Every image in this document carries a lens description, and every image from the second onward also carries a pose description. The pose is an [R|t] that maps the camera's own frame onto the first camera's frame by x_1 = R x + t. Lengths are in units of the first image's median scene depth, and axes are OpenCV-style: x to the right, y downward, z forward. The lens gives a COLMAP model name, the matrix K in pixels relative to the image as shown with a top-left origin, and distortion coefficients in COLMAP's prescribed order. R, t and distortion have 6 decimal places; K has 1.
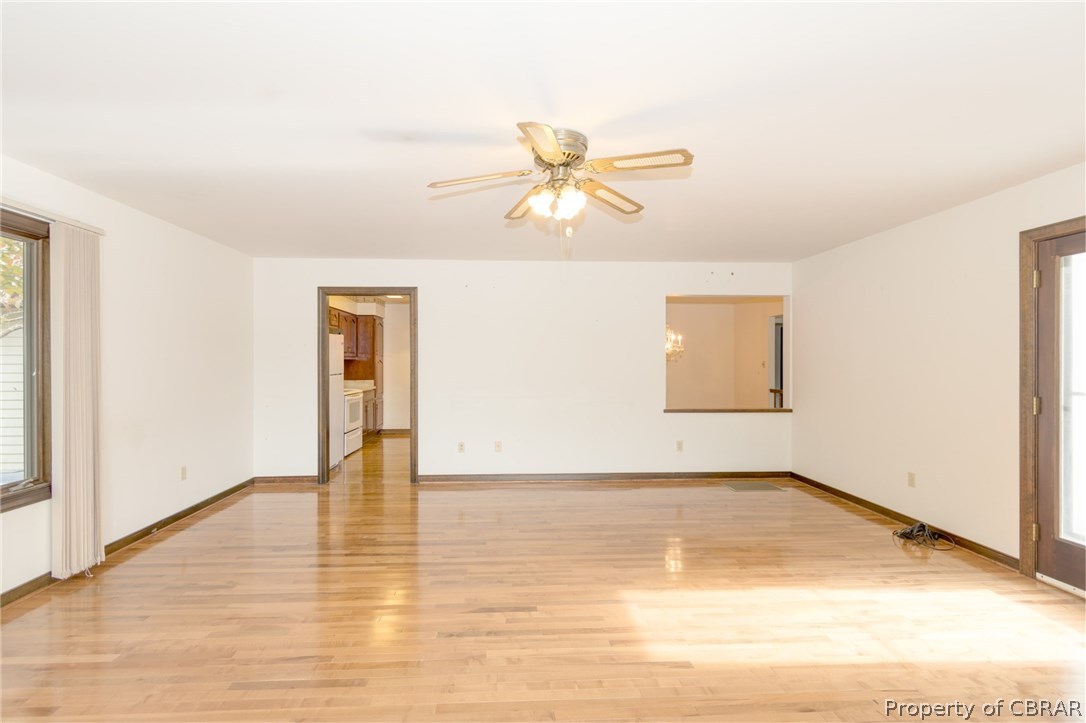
lens RADIAL K [[491.3, 0, 529.2], [0, 491.3, 362.3], [0, 0, 1]] dist [0.002225, 0.000080]
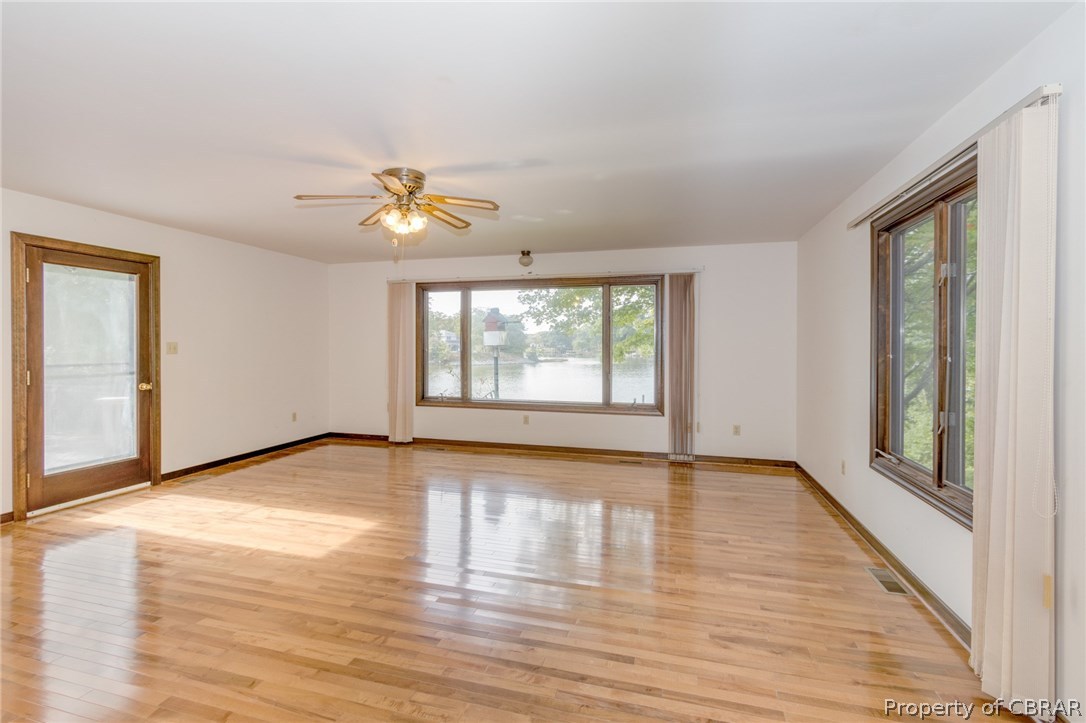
lens RADIAL K [[517.9, 0, 521.9], [0, 517.9, 347.3], [0, 0, 1]] dist [0.000876, 0.000028]
pose [[-0.941679, -0.004773, 0.336480, -0.583859], [-0.003811, 0.999987, 0.003521, 0.002066], [-0.336492, 0.002034, -0.941684, 1.841071]]
